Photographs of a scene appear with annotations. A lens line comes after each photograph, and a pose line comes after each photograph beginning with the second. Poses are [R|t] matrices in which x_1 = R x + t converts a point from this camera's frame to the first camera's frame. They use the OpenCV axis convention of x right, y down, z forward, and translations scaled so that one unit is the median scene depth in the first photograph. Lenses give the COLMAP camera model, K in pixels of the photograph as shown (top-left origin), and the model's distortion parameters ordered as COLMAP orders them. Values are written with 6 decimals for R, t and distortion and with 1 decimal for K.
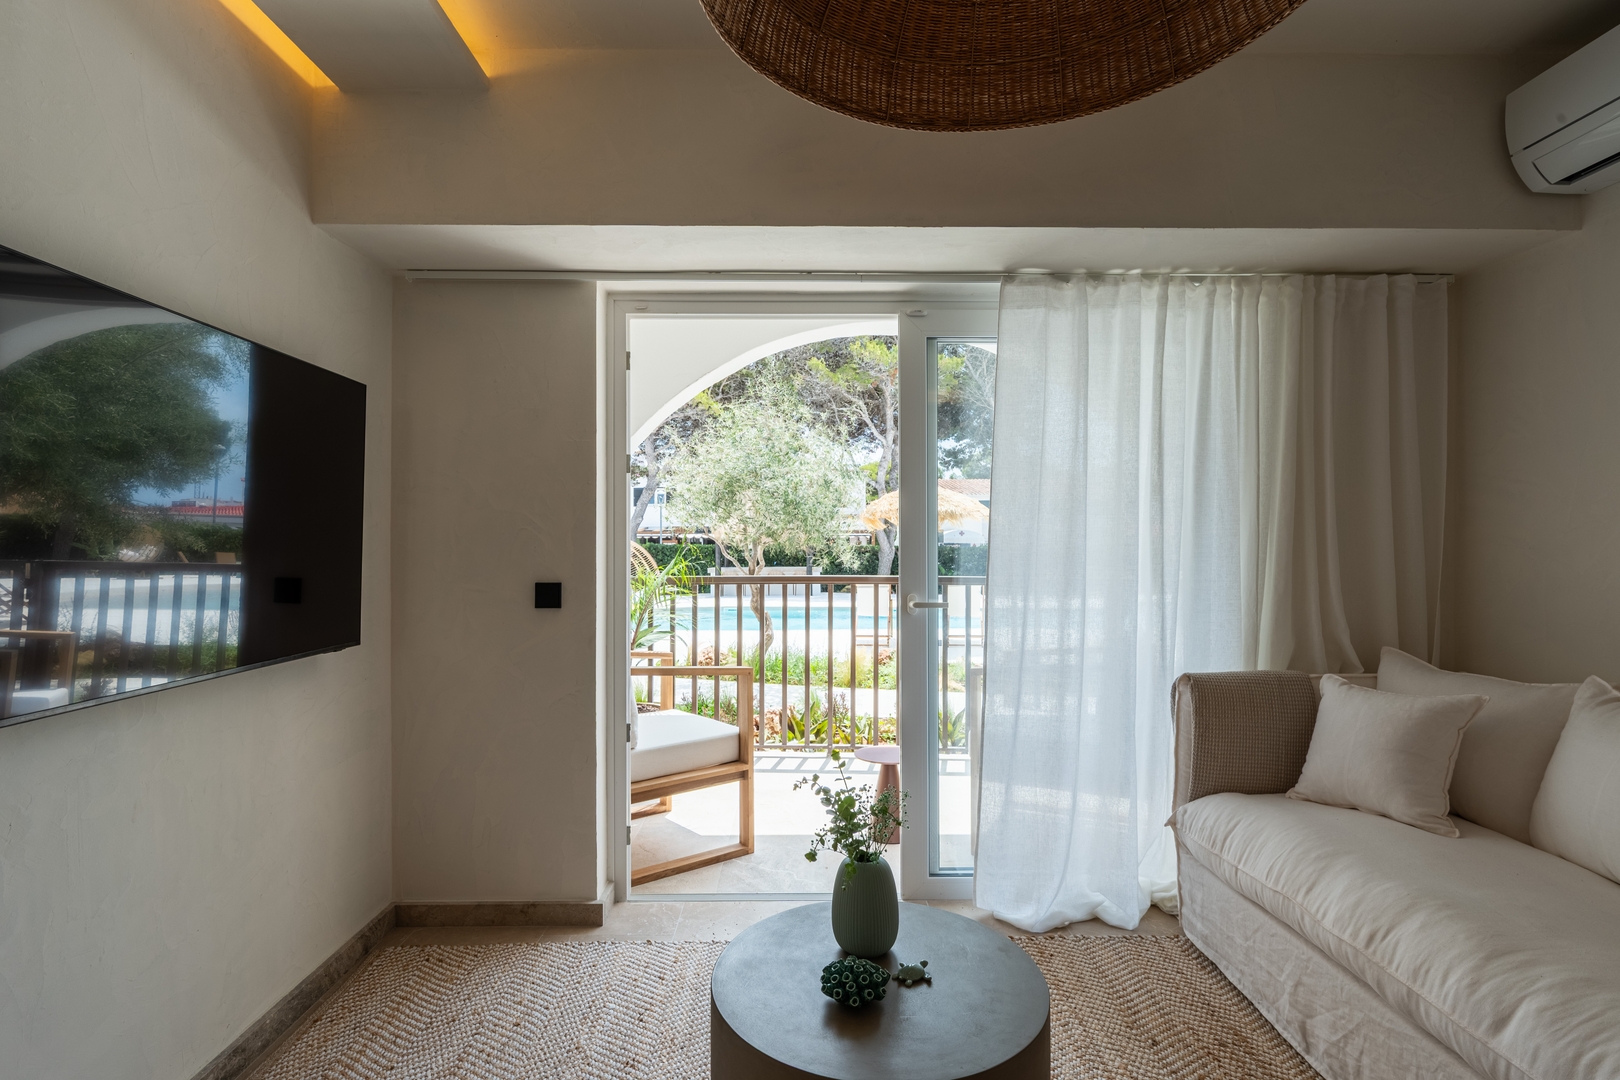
lens RADIAL K [[799.7, 0, 810.0], [0, 799.7, 540.0], [0, 0, 1]] dist [0.003124, 0.000170]
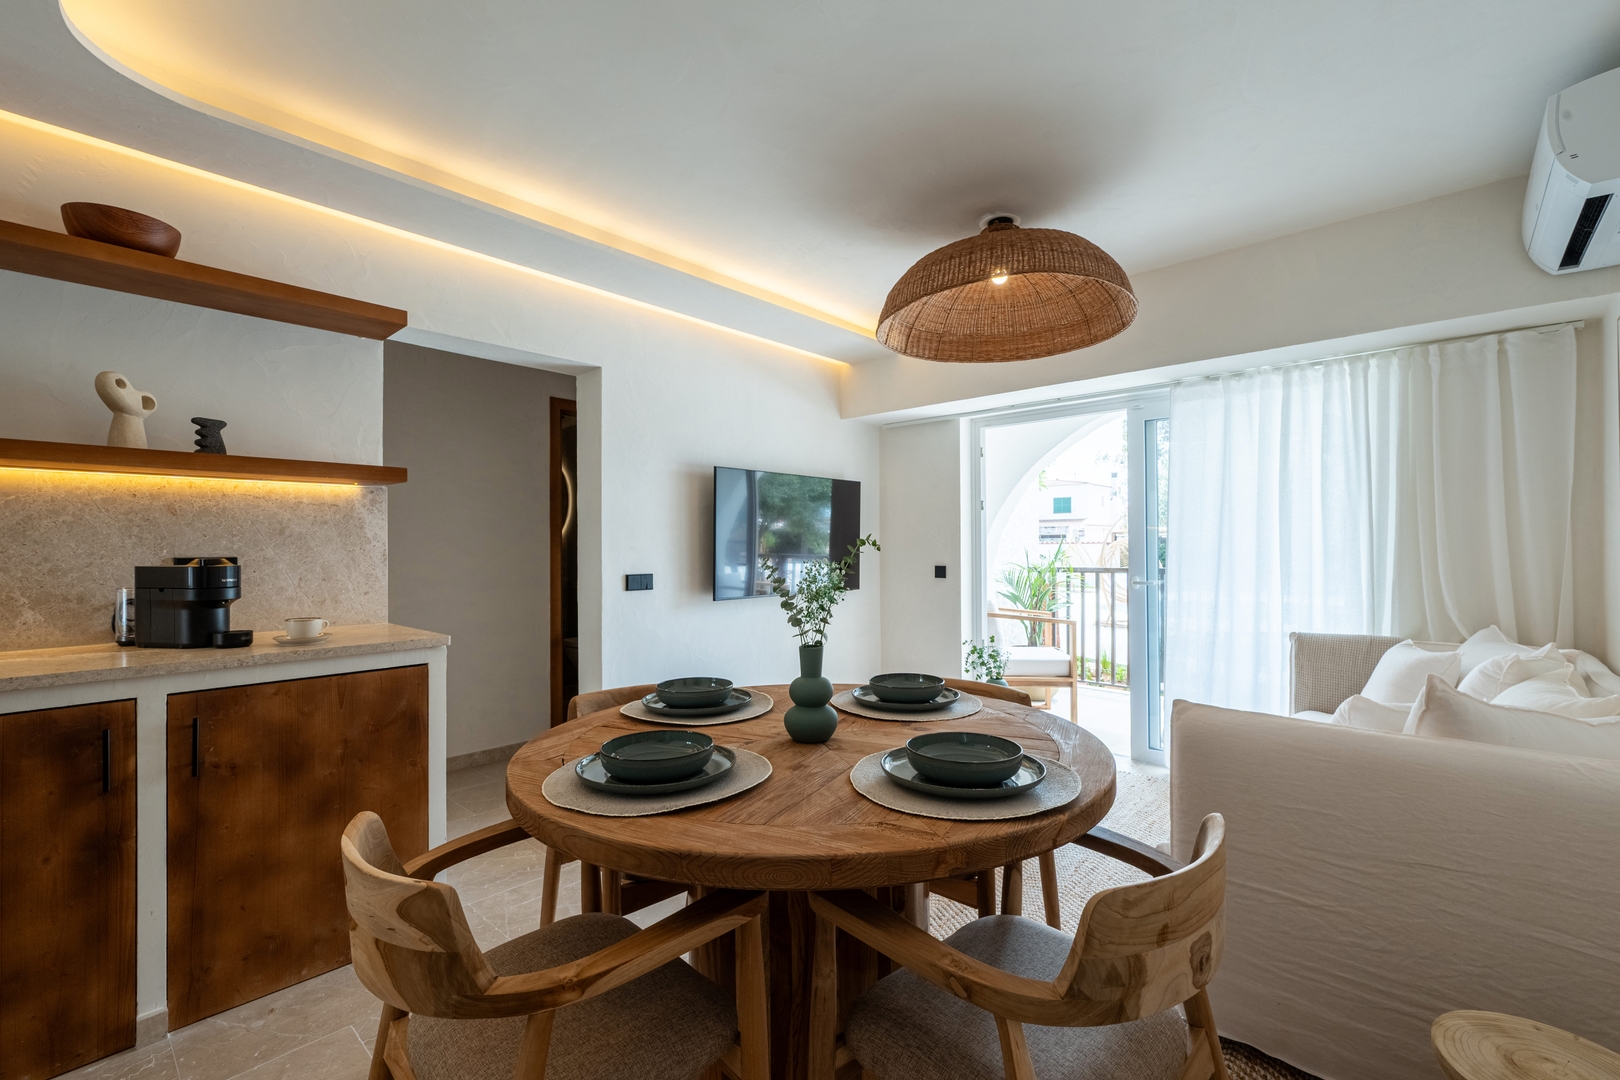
lens RADIAL K [[703.4, 0, 816.0], [0, 703.4, 543.8], [0, 0, 1]] dist [0.001429, 0.000029]
pose [[0.731670, -0.007076, -0.681623, 0.707575], [0.009519, 0.999955, -0.000162, -0.006625], [0.681593, -0.006370, 0.731704, -0.581876]]
